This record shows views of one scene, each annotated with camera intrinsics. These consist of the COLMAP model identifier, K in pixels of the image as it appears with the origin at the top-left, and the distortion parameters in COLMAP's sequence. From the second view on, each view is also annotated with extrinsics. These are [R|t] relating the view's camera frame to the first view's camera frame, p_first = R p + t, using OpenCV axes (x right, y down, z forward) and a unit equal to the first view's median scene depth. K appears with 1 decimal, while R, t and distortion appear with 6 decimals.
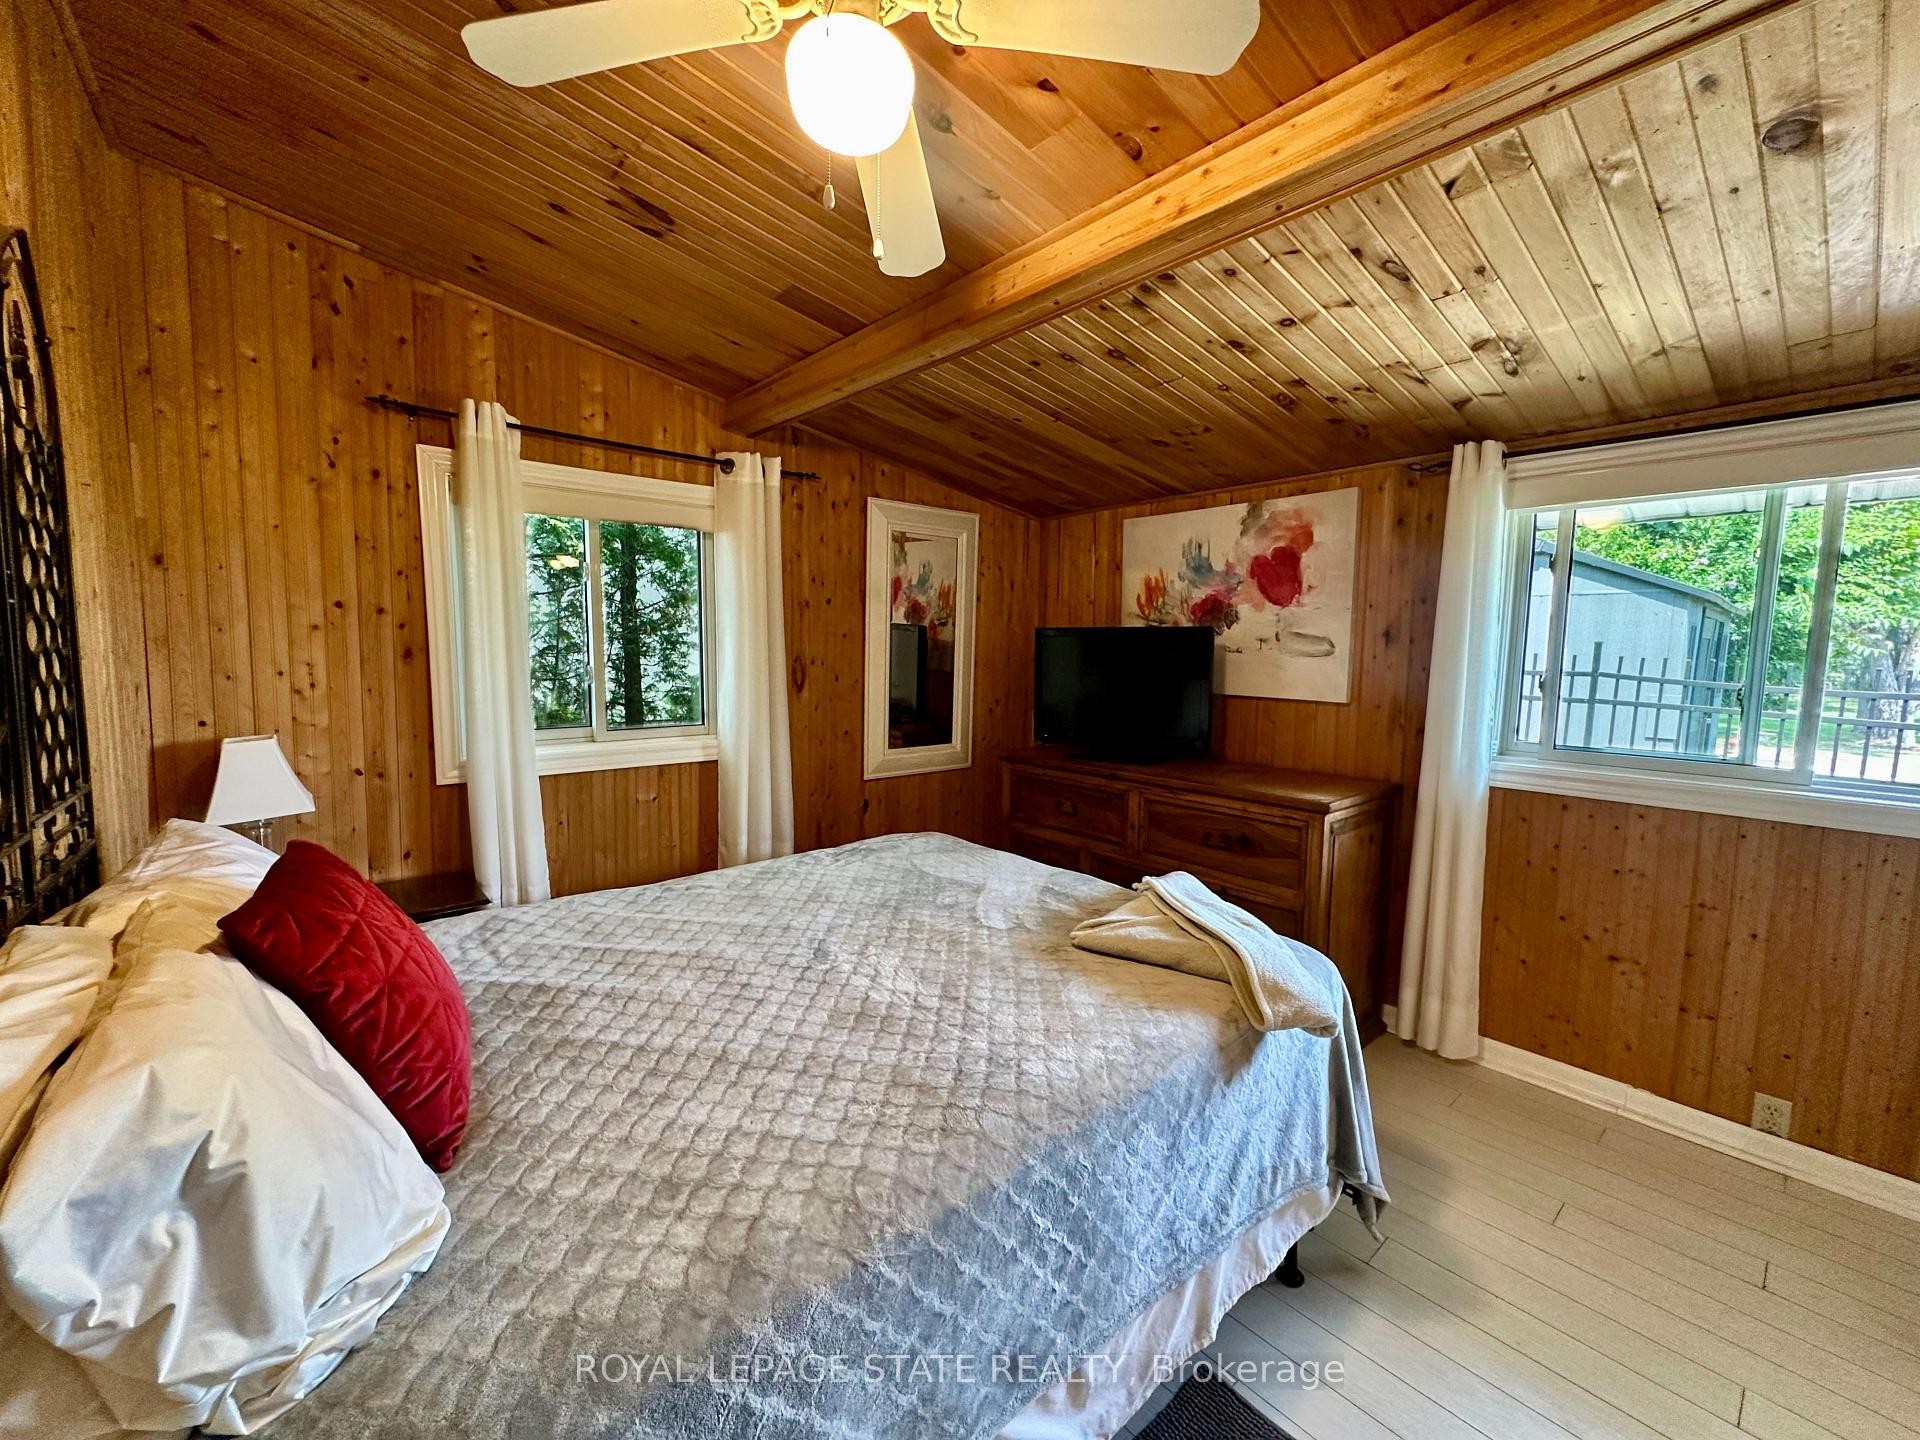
lens RADIAL K [[777.1, 0, 961.5], [0, 777.1, 730.3], [0, 0, 1]] dist [-0.000862, 0.000107]
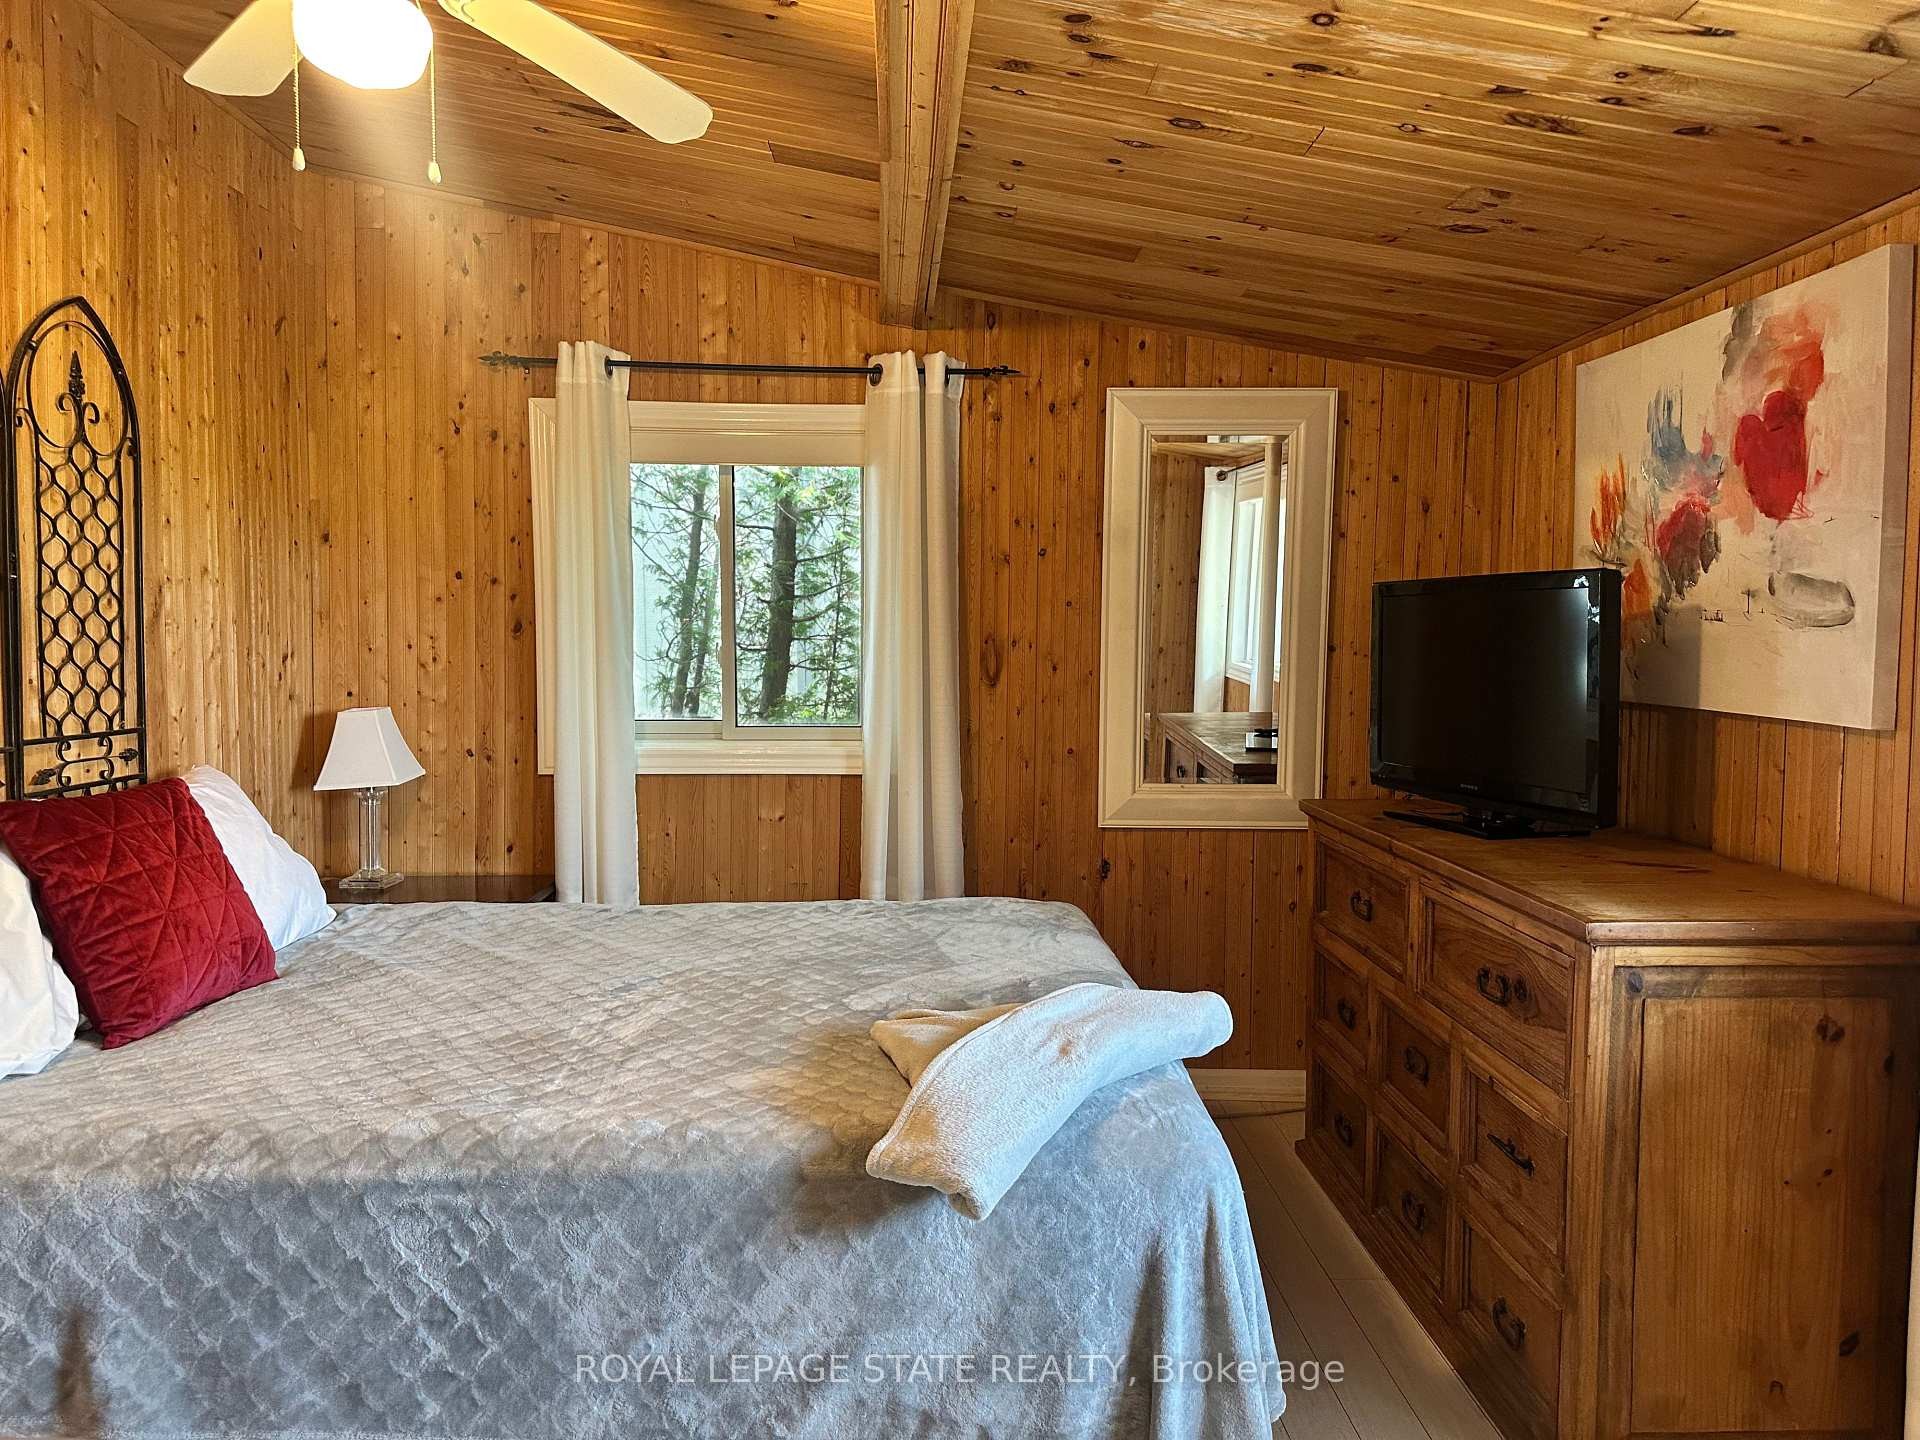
lens RADIAL K [[1418.6, 0, 1050.5], [0, 1418.6, 740.0], [0, 0, 1]] dist [0.139514, -0.228121]
pose [[0.773409, 0.042135, -0.632506, 0.693144], [-0.066411, 0.997683, -0.014744, 0.013926], [0.630419, 0.053409, 0.774415, 0.073552]]
